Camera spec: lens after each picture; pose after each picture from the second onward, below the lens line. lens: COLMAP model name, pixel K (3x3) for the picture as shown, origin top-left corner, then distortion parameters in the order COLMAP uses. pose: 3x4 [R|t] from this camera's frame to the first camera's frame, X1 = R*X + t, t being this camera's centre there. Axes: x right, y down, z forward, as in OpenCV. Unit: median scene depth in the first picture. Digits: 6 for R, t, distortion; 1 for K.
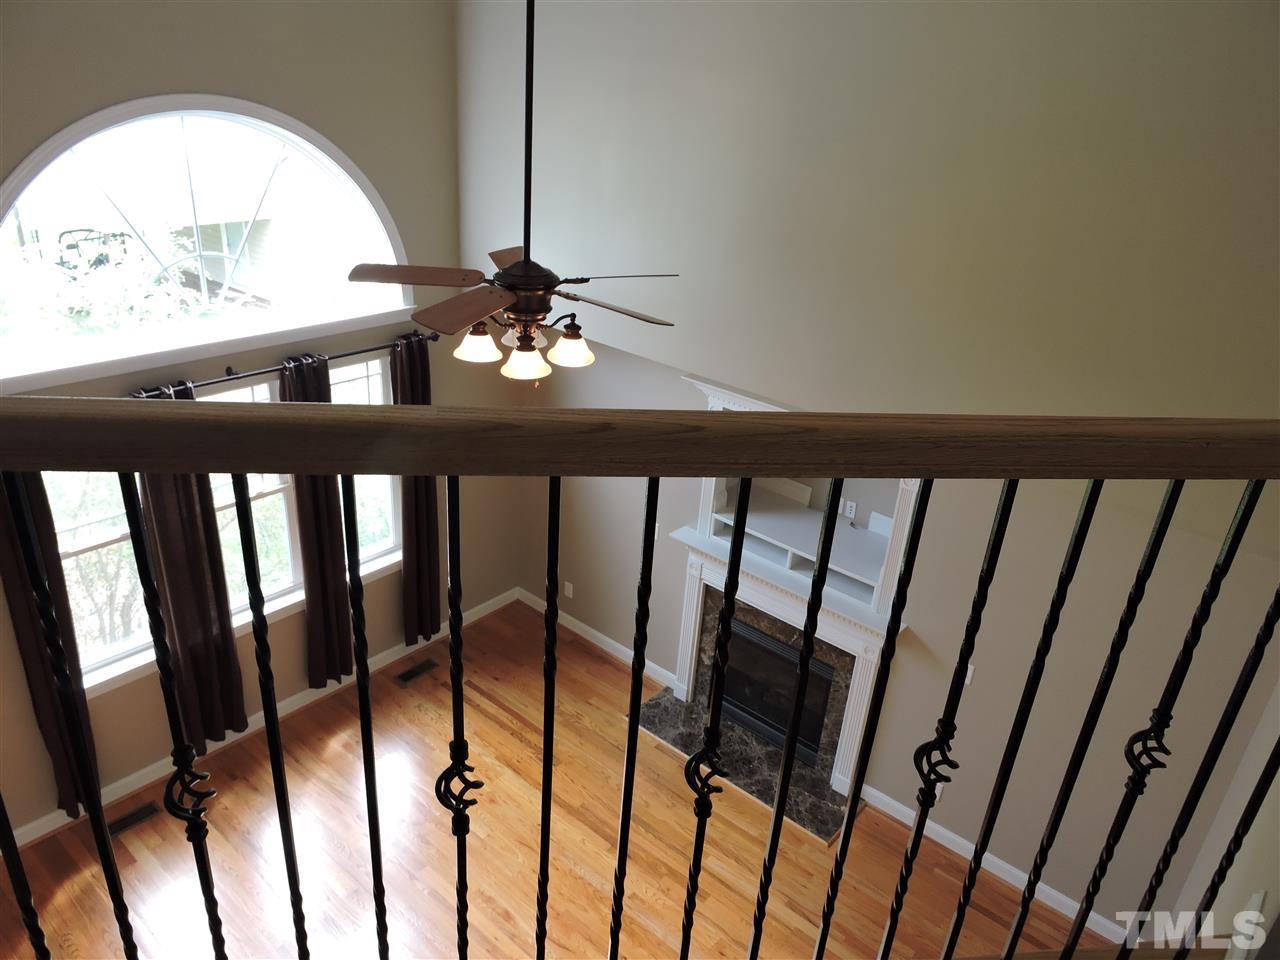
lens RADIAL K [[908.7, 0, 636.7], [0, 908.7, 481.8], [0, 0, 1]] dist [-0.002344, -0.006484]
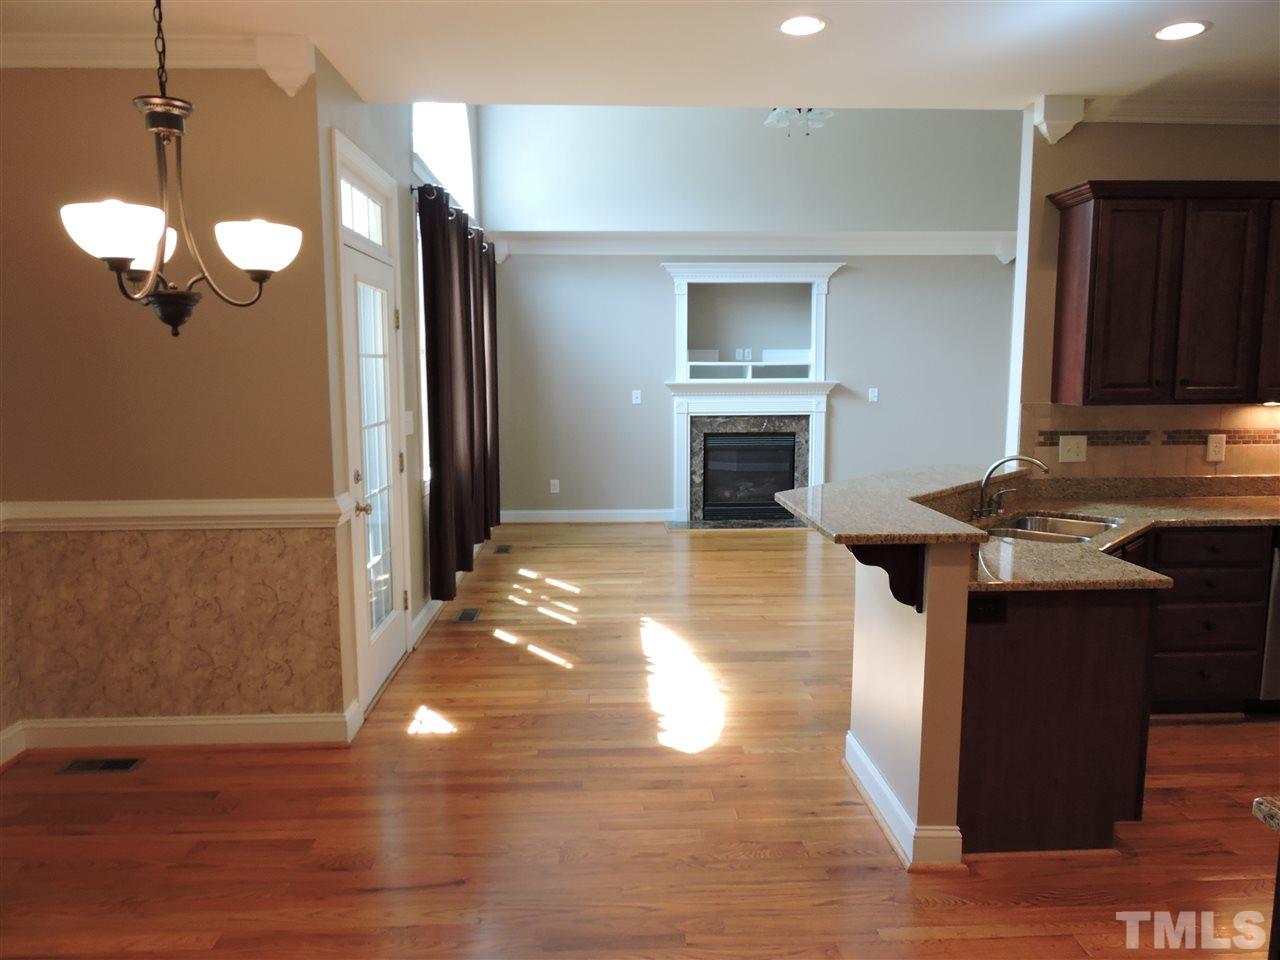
lens RADIAL K [[908.7, 0, 642.1], [0, 908.7, 485.5], [0, 0, 1]] dist [-0.002344, -0.006484]
pose [[0.725013, -0.157116, 0.670575, -0.989408], [0.339115, 0.928869, -0.149010, 0.416706], [-0.599464, 0.335436, 0.726722, 0.063641]]
